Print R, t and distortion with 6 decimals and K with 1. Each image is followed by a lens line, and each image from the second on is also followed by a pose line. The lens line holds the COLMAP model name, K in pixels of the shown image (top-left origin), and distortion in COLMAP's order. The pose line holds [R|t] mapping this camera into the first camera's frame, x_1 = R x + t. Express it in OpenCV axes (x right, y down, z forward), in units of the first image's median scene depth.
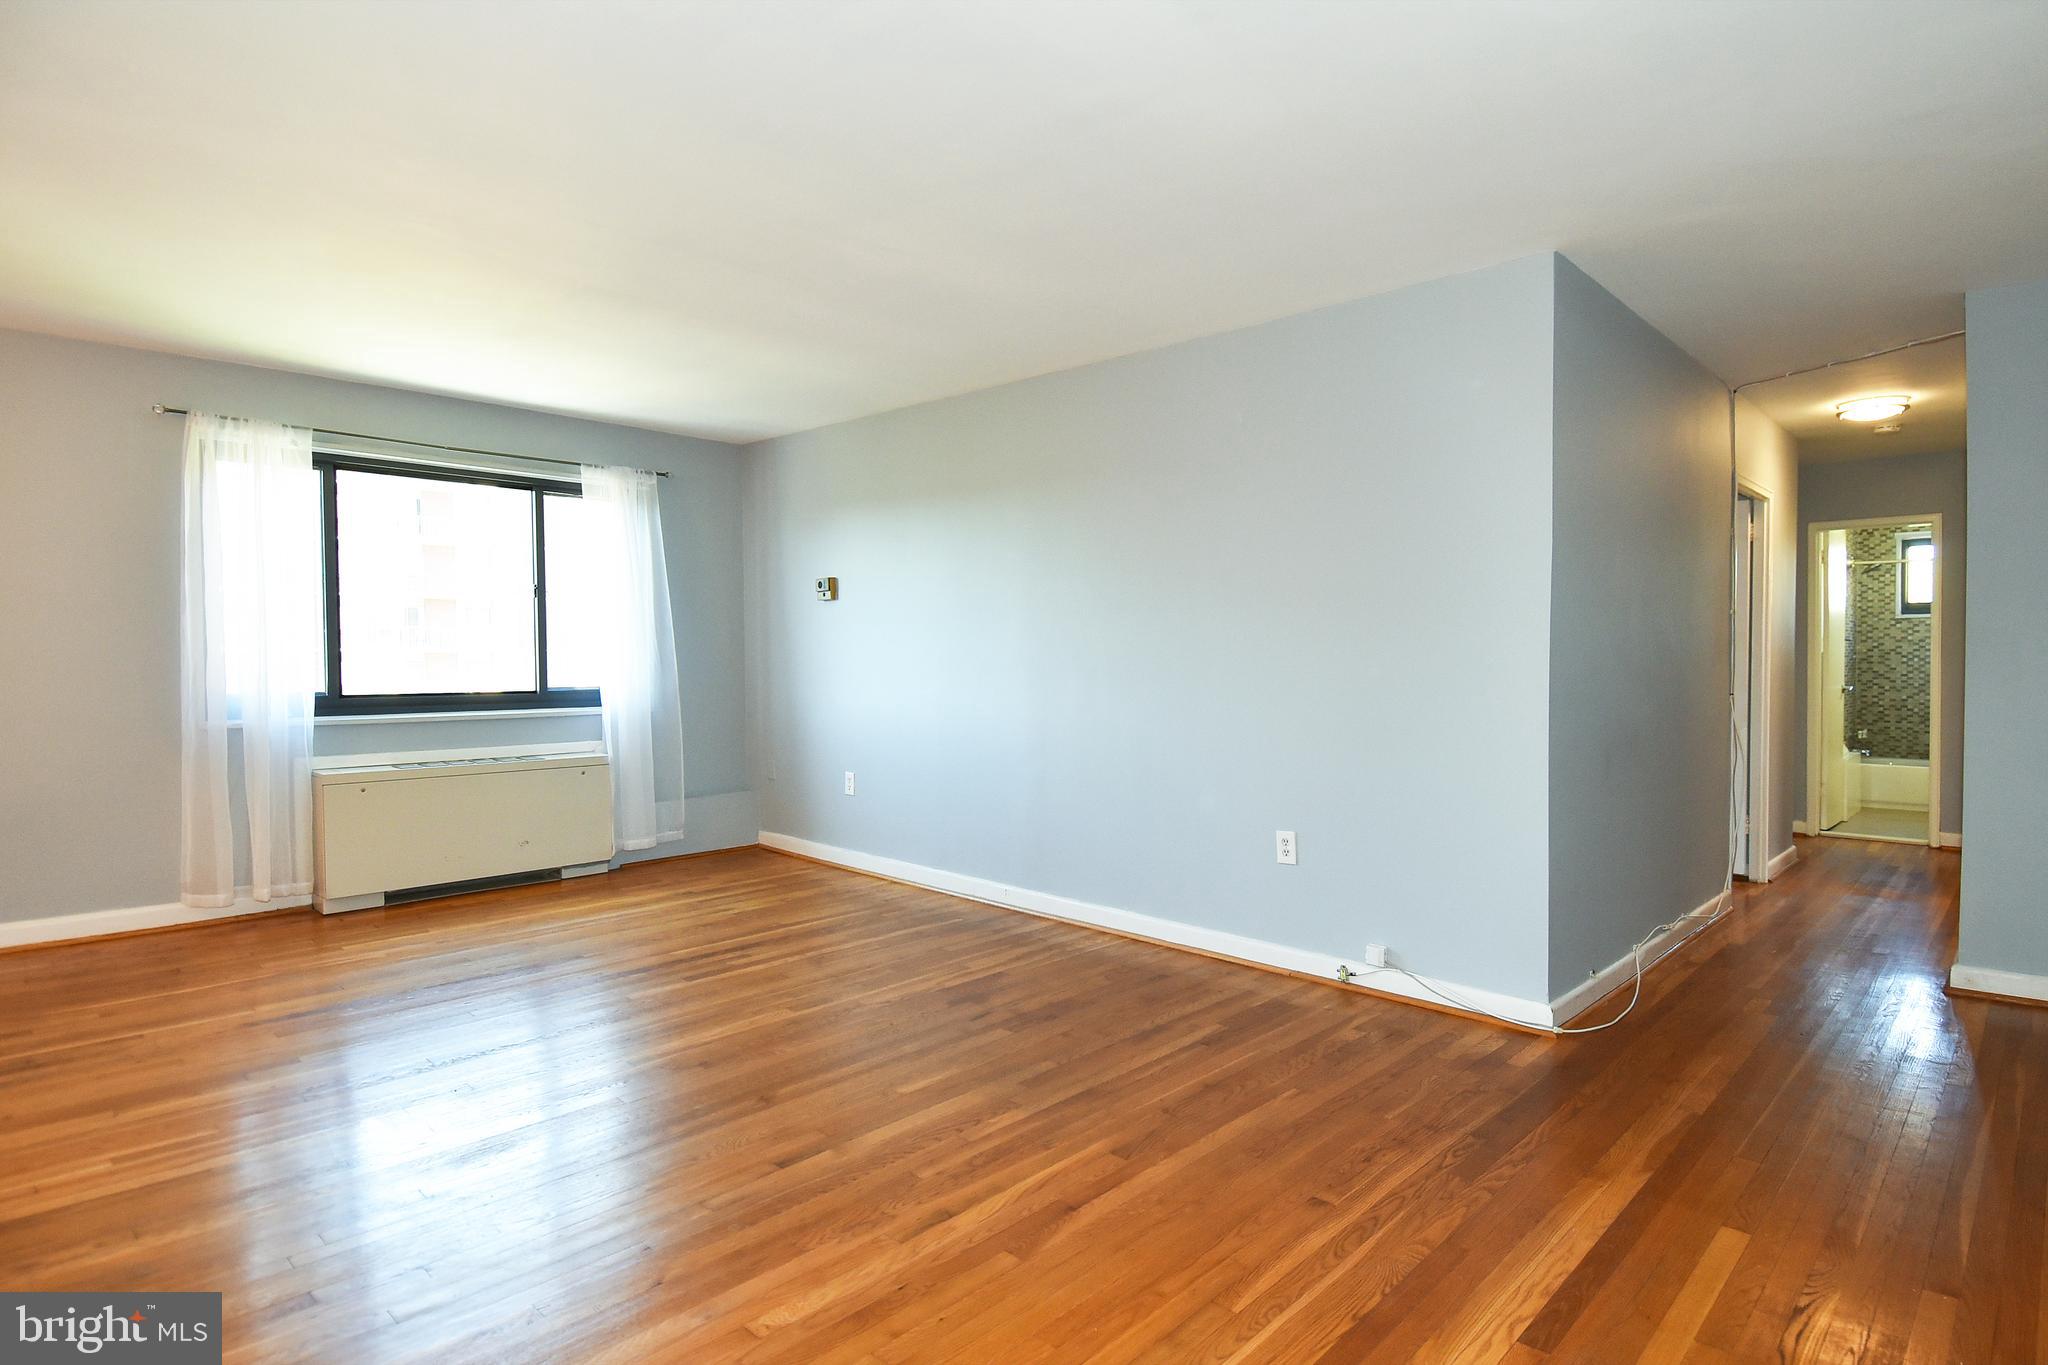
lens RADIAL K [[1057.4, 0, 1040.5], [0, 1057.4, 688.3], [0, 0, 1]] dist [0.038280, -0.043241]
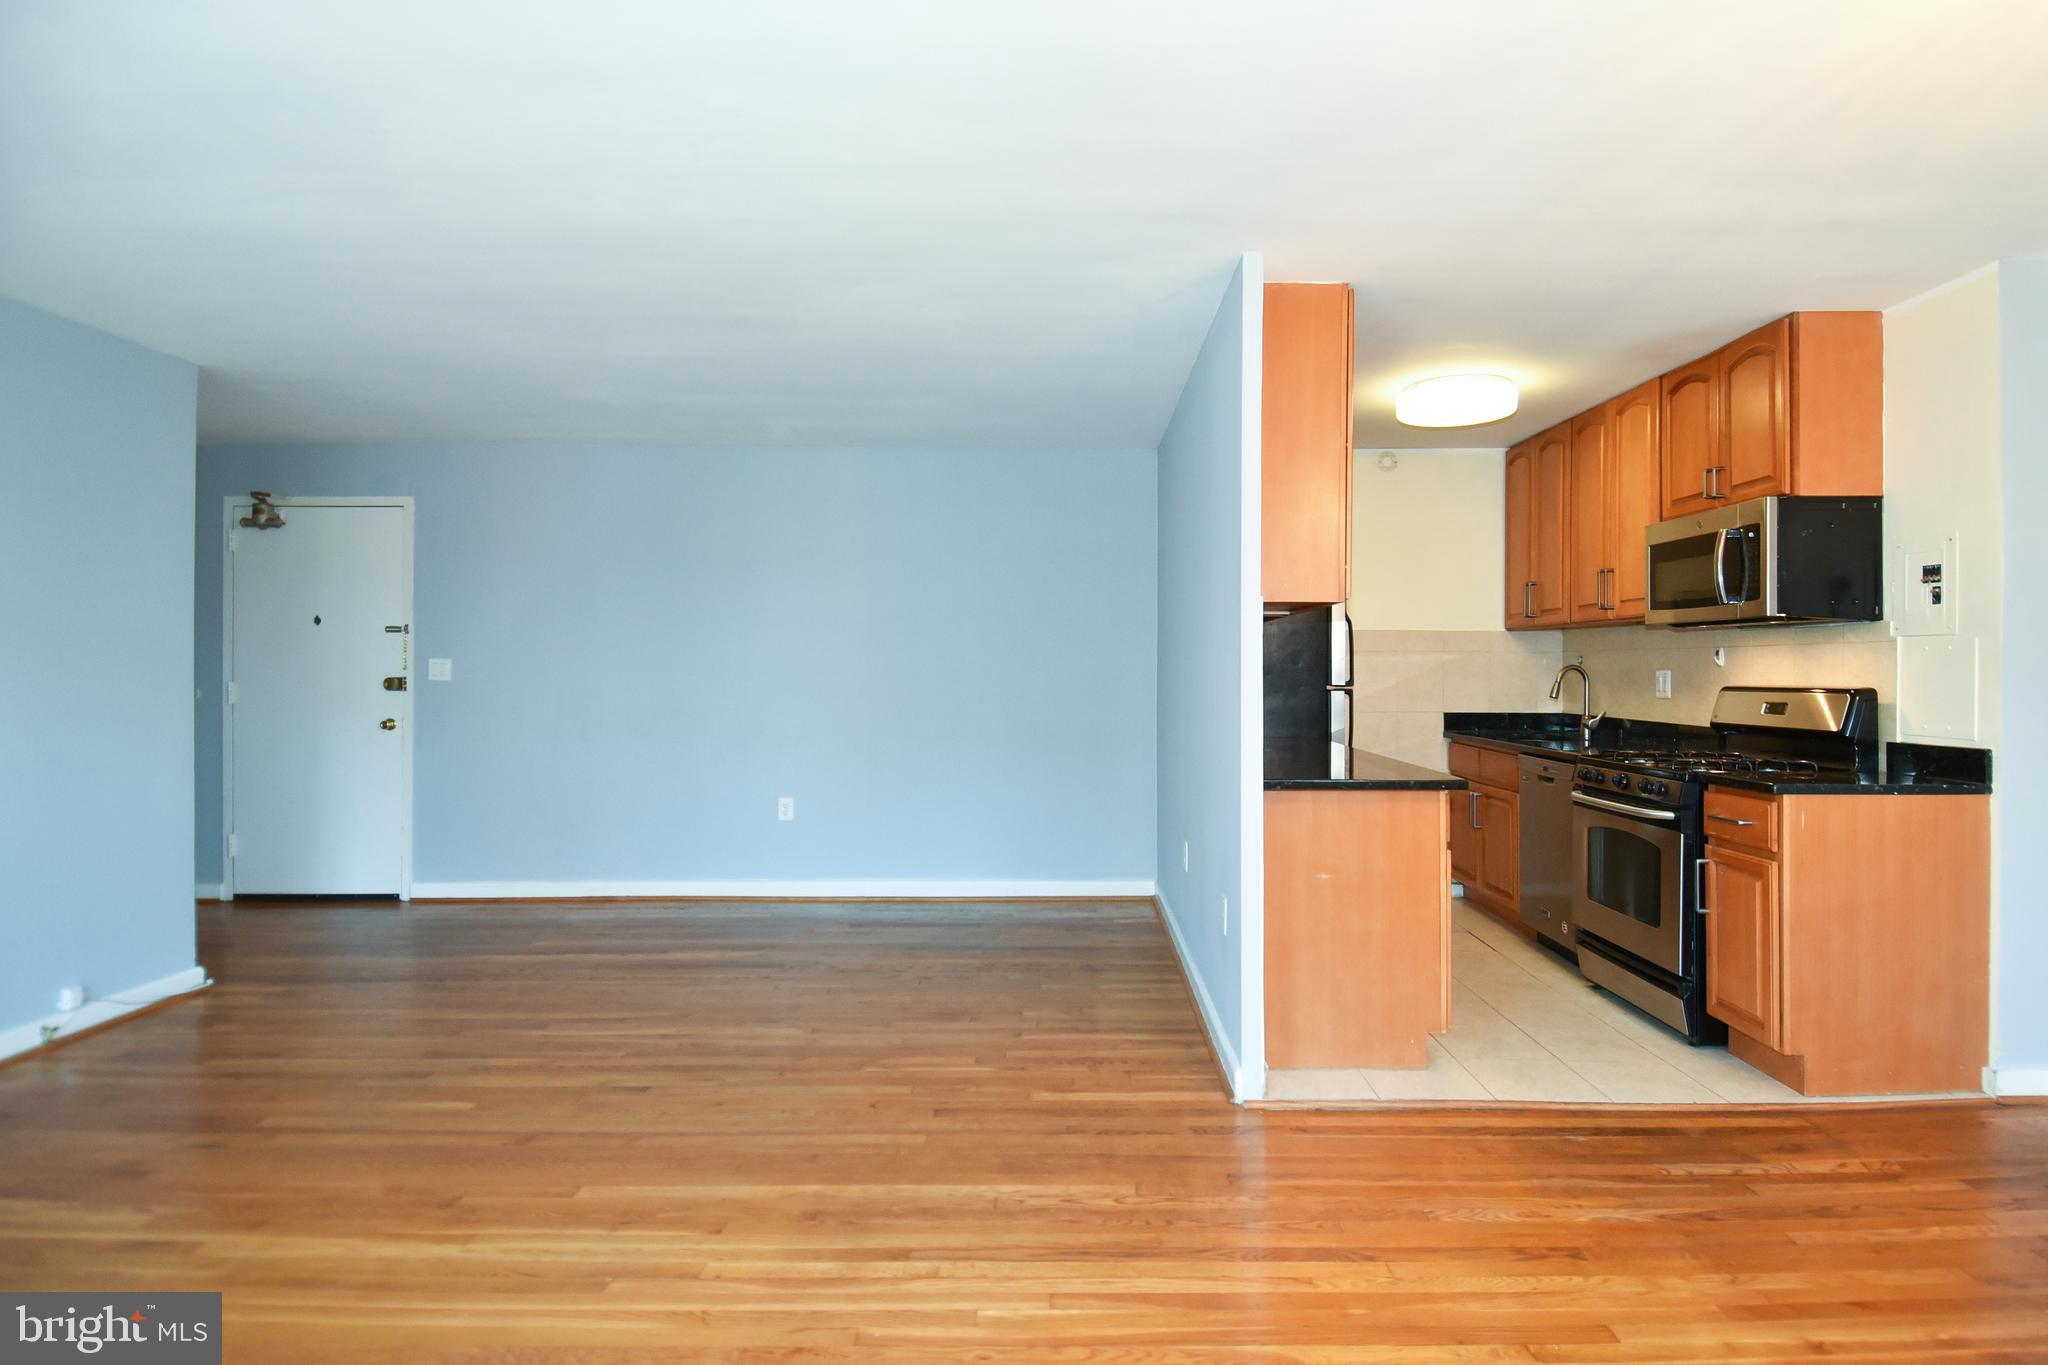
lens RADIAL K [[1079.7, 0, 1064.8], [0, 1079.7, 660.8], [0, 0, 1]] dist [0.040840, -0.050086]
pose [[-0.680194, 0.003648, 0.733023, -0.829364], [0.023197, 0.999594, 0.016550, -0.043023], [-0.732665, 0.028261, -0.680002, 0.803613]]
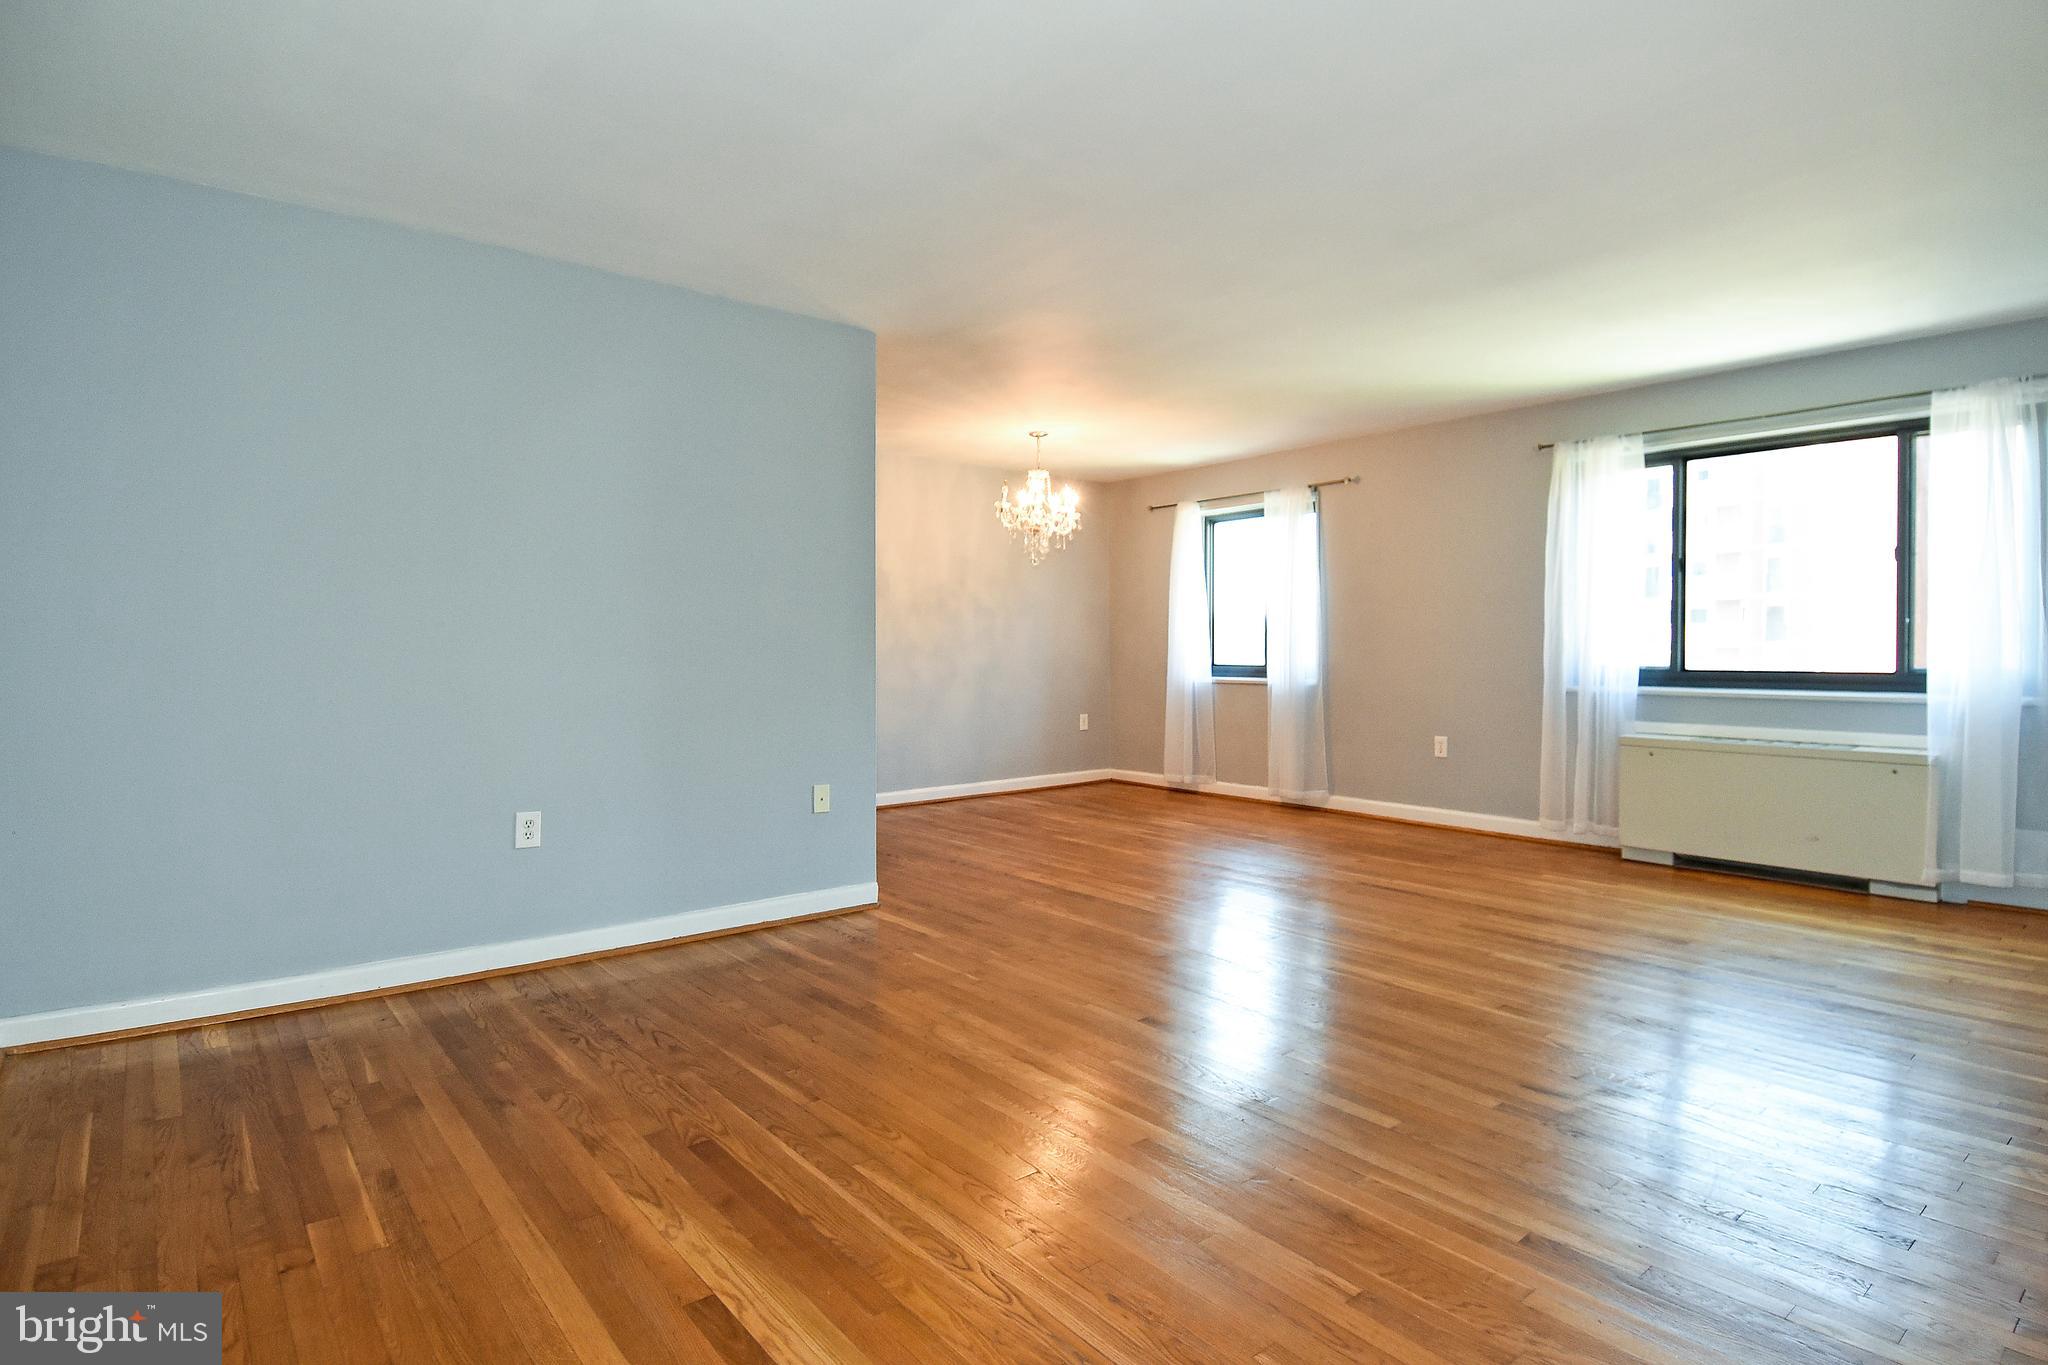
lens RADIAL K [[1069.7, 0, 1087.5], [0, 1069.7, 678.9], [0, 0, 1]] dist [0.030289, -0.047457]
pose [[-0.100800, 0.028266, -0.994505, 0.550613], [-0.028227, 0.999113, 0.031258, -0.000372], [0.994506, 0.031222, -0.099913, 0.558961]]
